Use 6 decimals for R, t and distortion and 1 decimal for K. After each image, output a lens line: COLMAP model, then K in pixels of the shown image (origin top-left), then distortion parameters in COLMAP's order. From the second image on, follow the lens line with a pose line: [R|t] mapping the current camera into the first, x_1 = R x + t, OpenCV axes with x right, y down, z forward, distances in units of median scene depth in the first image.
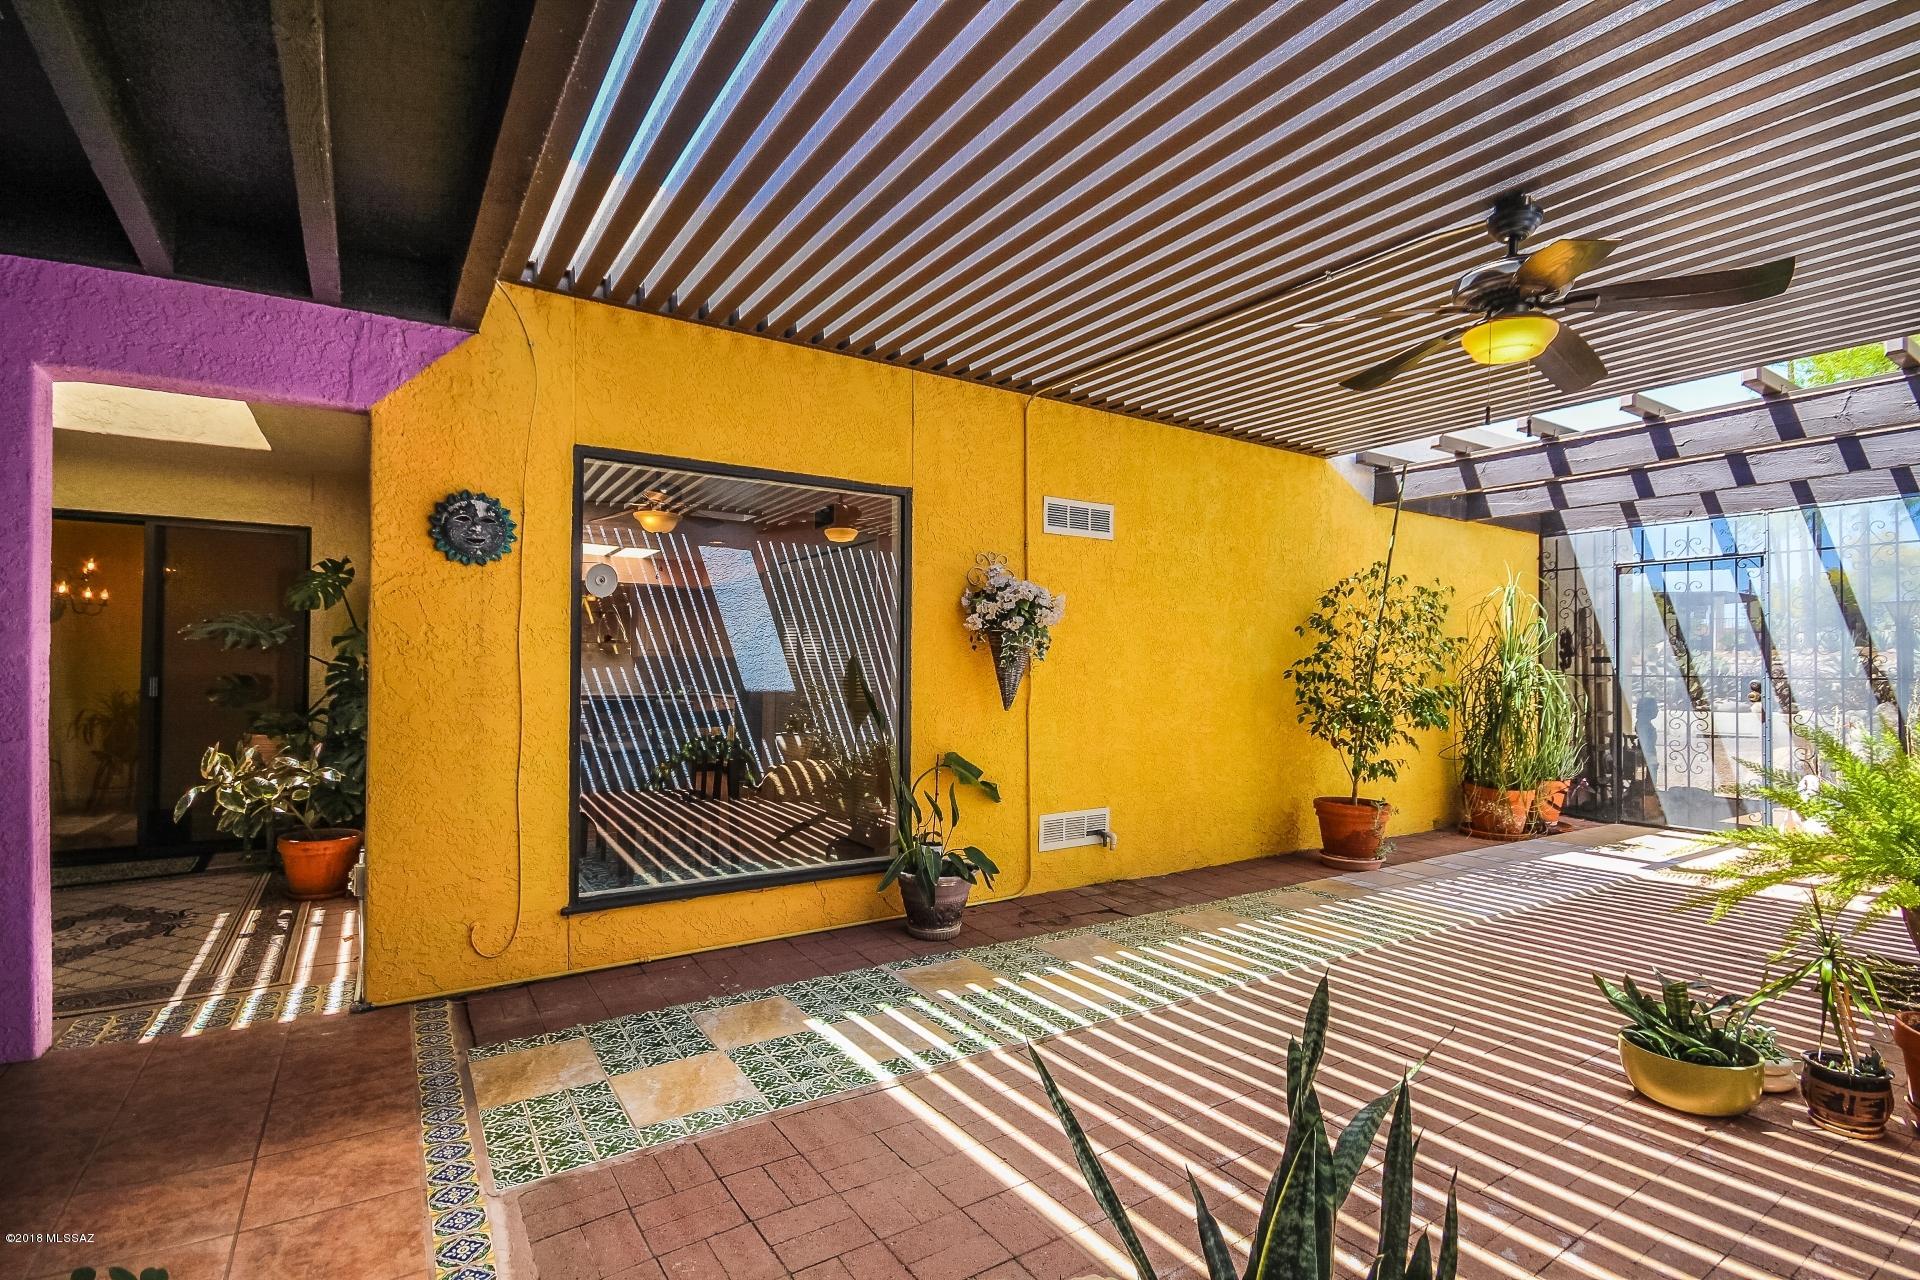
lens RADIAL K [[923.7, 0, 960.0], [0, 923.7, 640.0], [0, 0, 1]] dist [-0.001016, -0.000243]
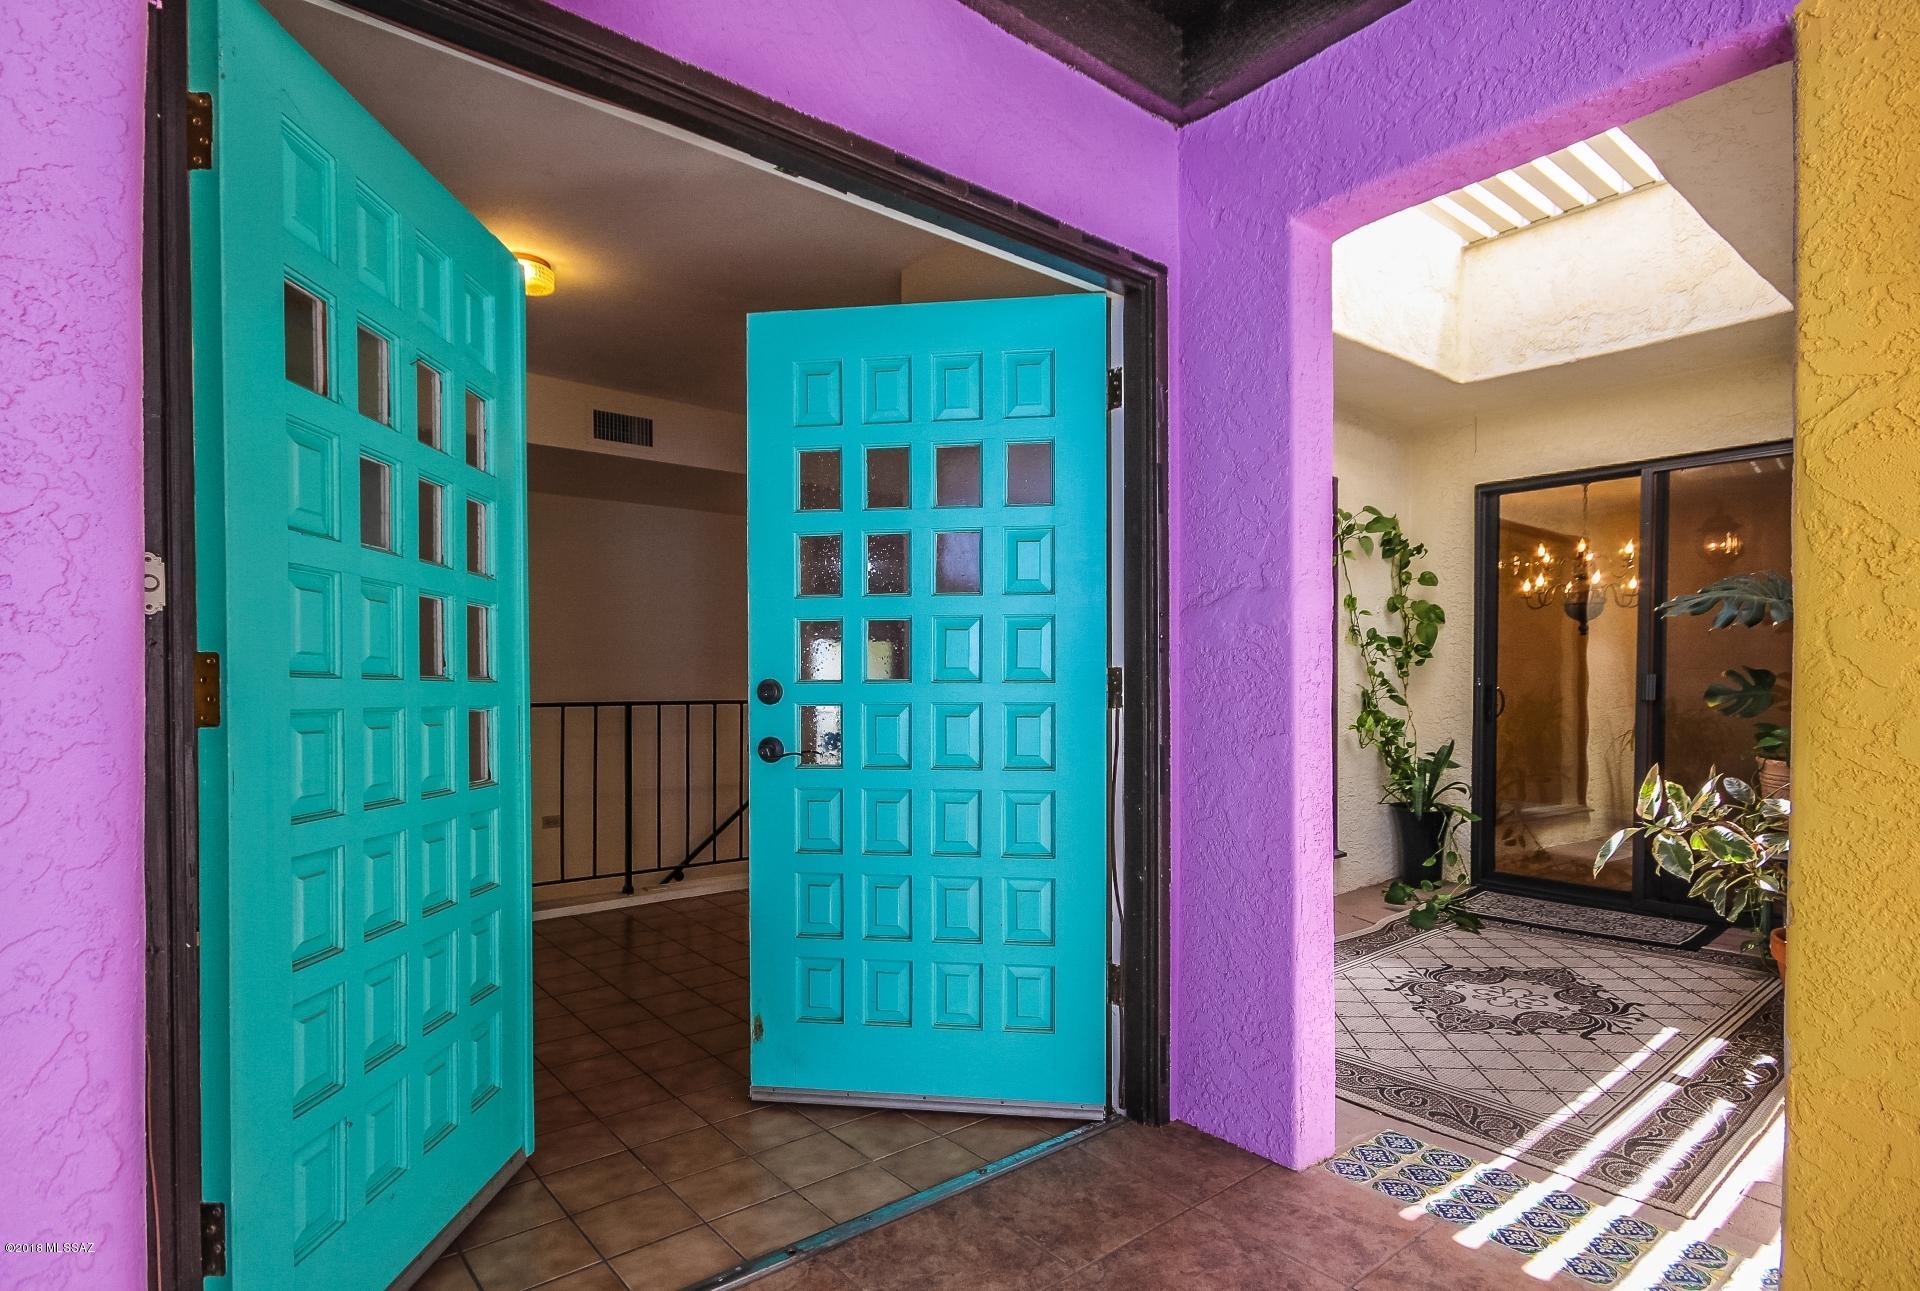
lens RADIAL K [[988.5, 0, 954.3], [0, 988.5, 709.6], [0, 0, 1]] dist [-0.002558, -0.000647]
pose [[0.114390, 0.022256, -0.993187, -0.208498], [0.028675, 0.999258, 0.025695, 0.049038], [0.993022, -0.031419, 0.113667, 0.522048]]
